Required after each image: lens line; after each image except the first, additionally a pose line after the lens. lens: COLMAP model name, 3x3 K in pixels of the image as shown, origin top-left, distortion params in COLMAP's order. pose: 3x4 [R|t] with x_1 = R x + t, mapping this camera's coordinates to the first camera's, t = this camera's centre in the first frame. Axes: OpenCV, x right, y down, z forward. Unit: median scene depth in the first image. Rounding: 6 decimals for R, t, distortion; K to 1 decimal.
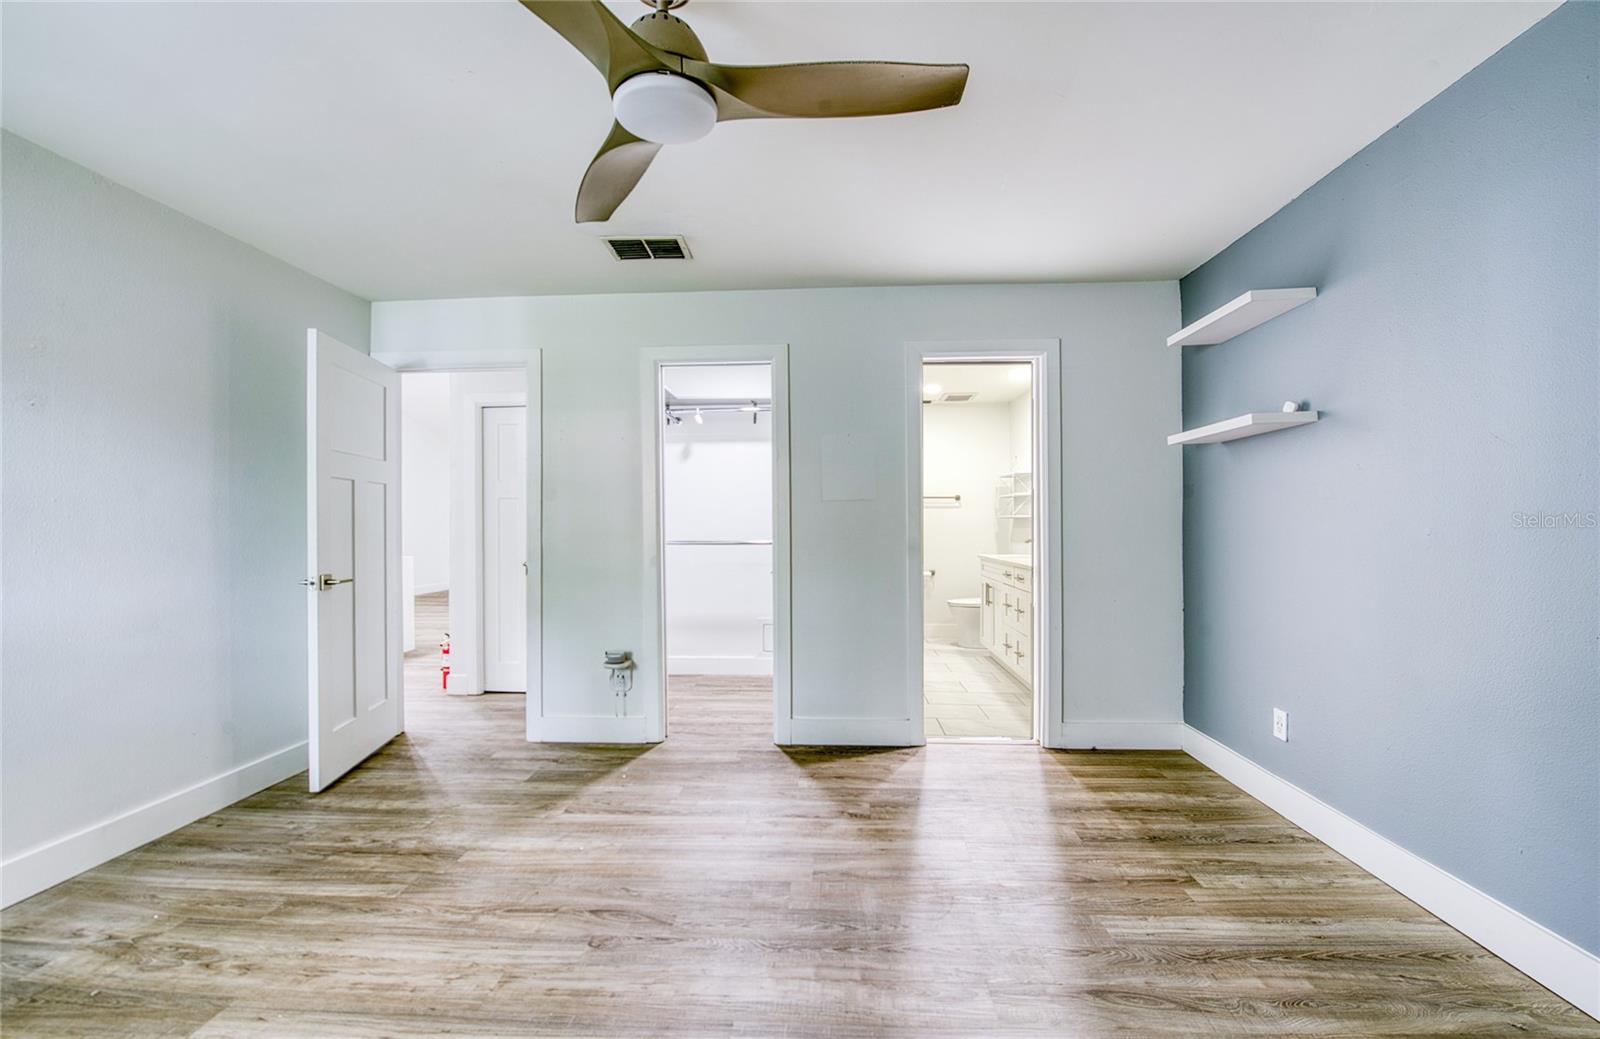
lens RADIAL K [[649.8, 0, 794.4], [0, 649.8, 522.7], [0, 0, 1]] dist [-0.011321, -0.004539]
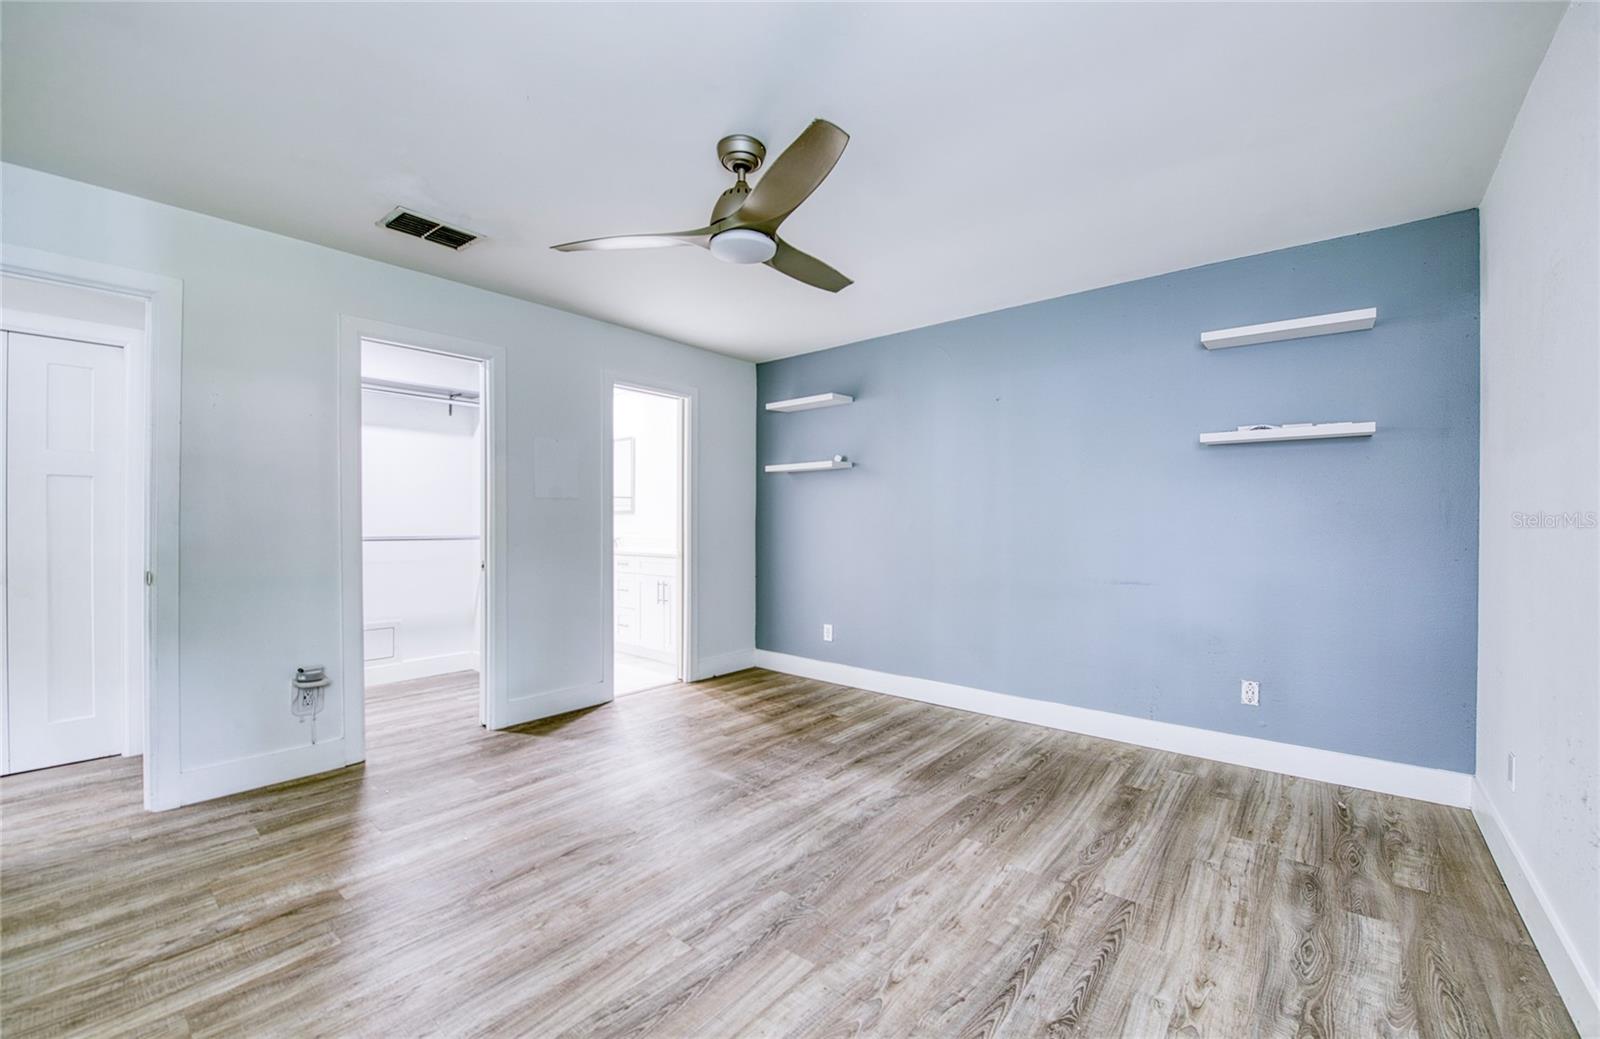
lens RADIAL K [[643.1, 0, 800.1], [0, 643.1, 524.0], [0, 0, 1]] dist [-0.011559, -0.003948]
pose [[0.594384, 0.003789, 0.804172, -0.778331], [-0.009309, 0.999954, 0.002169, 0.005327], [-0.804127, -0.008775, 0.594392, -0.006839]]
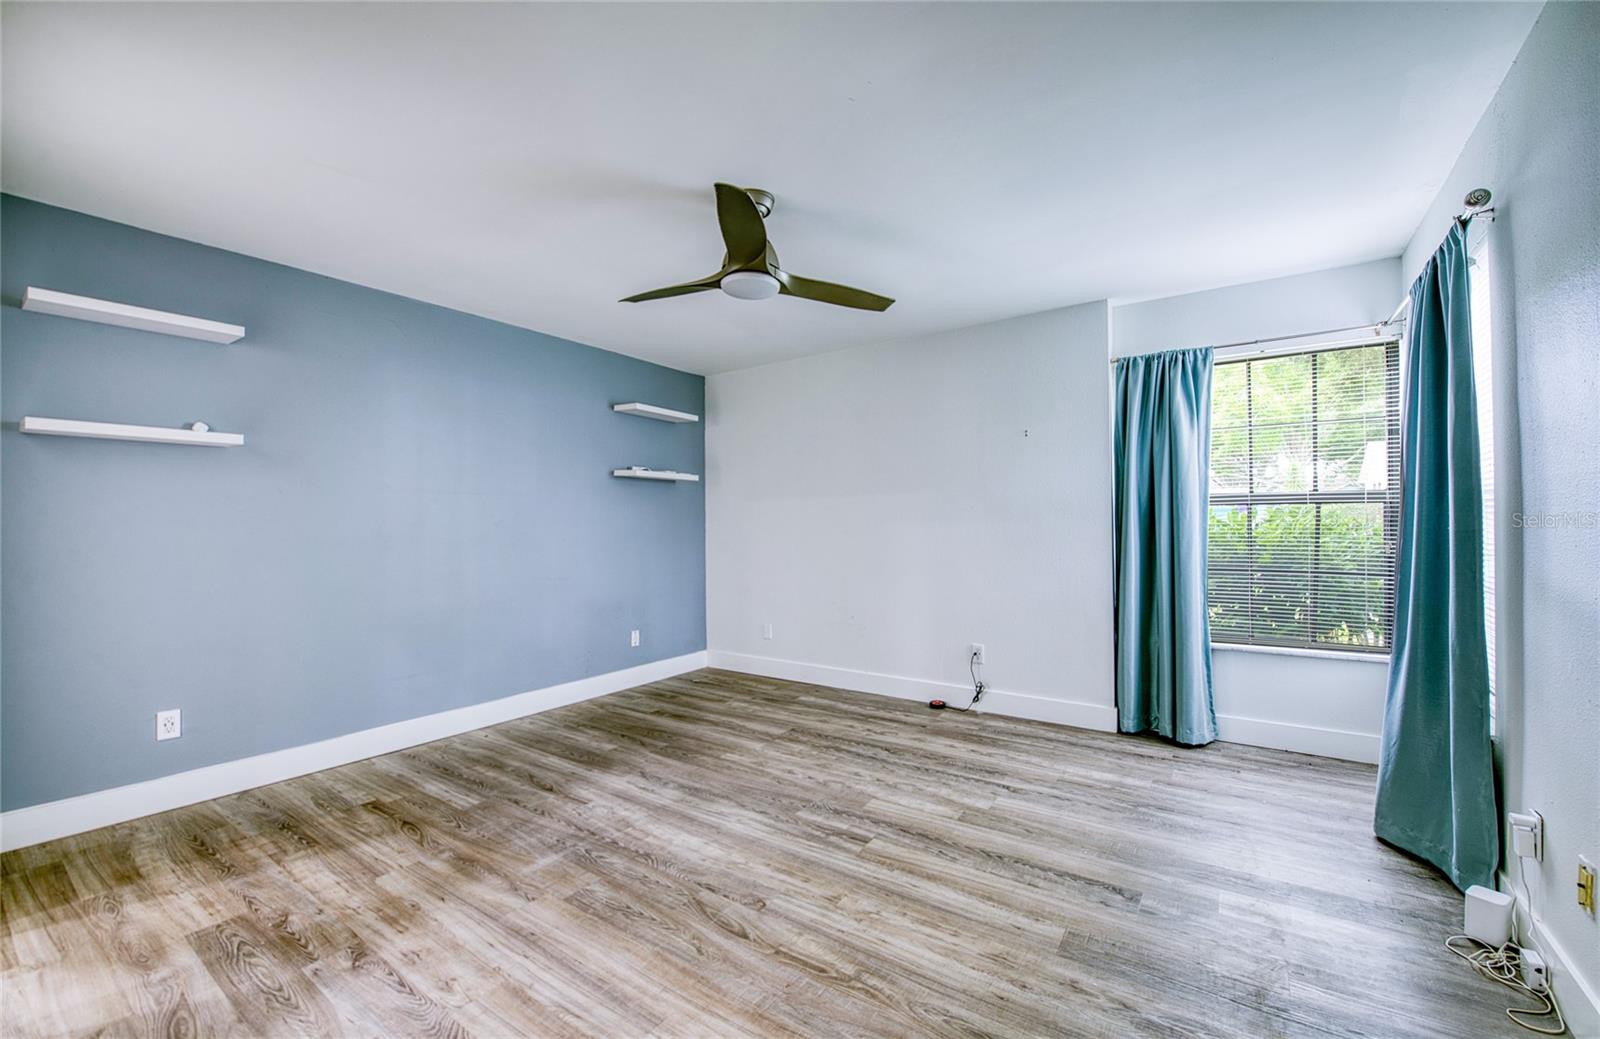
lens RADIAL K [[626.8, 0, 798.7], [0, 626.8, 521.5], [0, 0, 1]] dist [-0.011653, -0.003589]
pose [[-0.852571, 0.017725, 0.522311, -0.688461], [0.011133, 0.999814, -0.015756, 0.006645], [-0.522493, -0.007618, -0.852609, 1.383338]]
